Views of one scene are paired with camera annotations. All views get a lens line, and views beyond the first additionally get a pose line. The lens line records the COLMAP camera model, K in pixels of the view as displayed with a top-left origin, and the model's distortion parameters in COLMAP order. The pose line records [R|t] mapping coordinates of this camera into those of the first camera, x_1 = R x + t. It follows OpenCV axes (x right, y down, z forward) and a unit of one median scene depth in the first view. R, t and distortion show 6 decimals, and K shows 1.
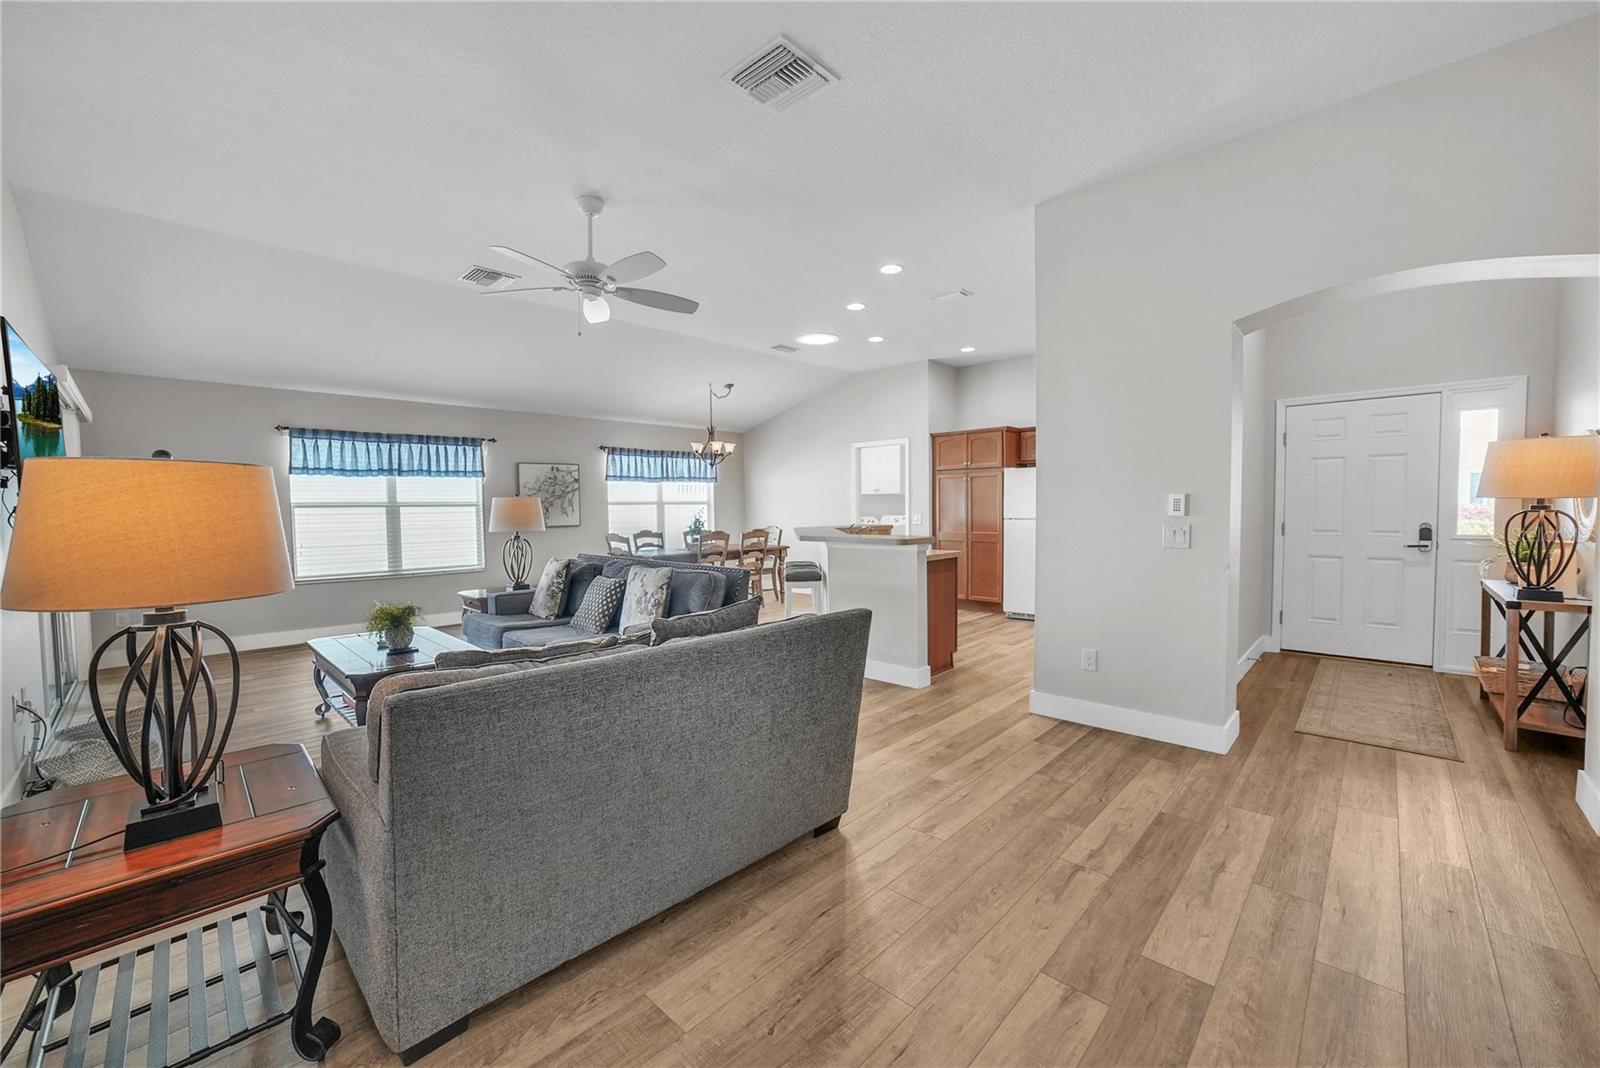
lens RADIAL K [[635.4, 0, 792.0], [0, 635.4, 532.7], [0, 0, 1]] dist [-0.049533, 0.018423]
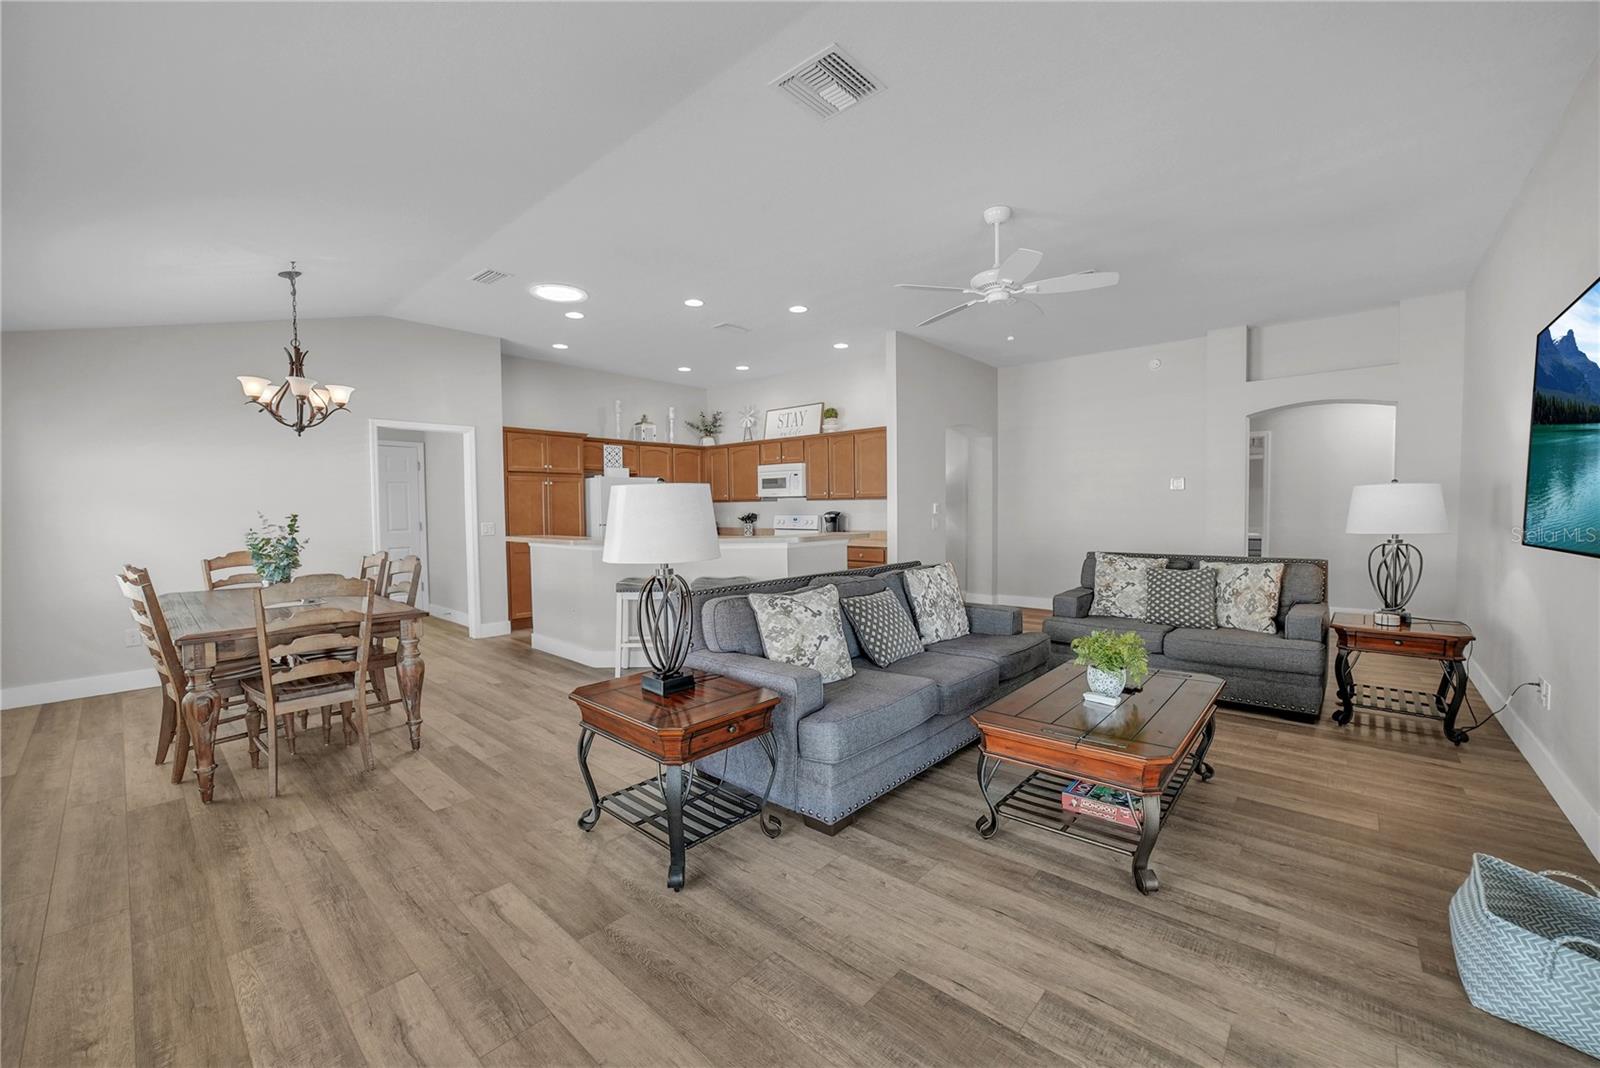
lens RADIAL K [[635.4, 0, 792.0], [0, 635.4, 532.7], [0, 0, 1]] dist [-0.049533, 0.018423]
pose [[-0.031363, -0.029815, 0.999063, -0.717723], [0.052699, 0.998115, 0.031442, -0.024893], [-0.998118, 0.053636, -0.029732, 0.728323]]
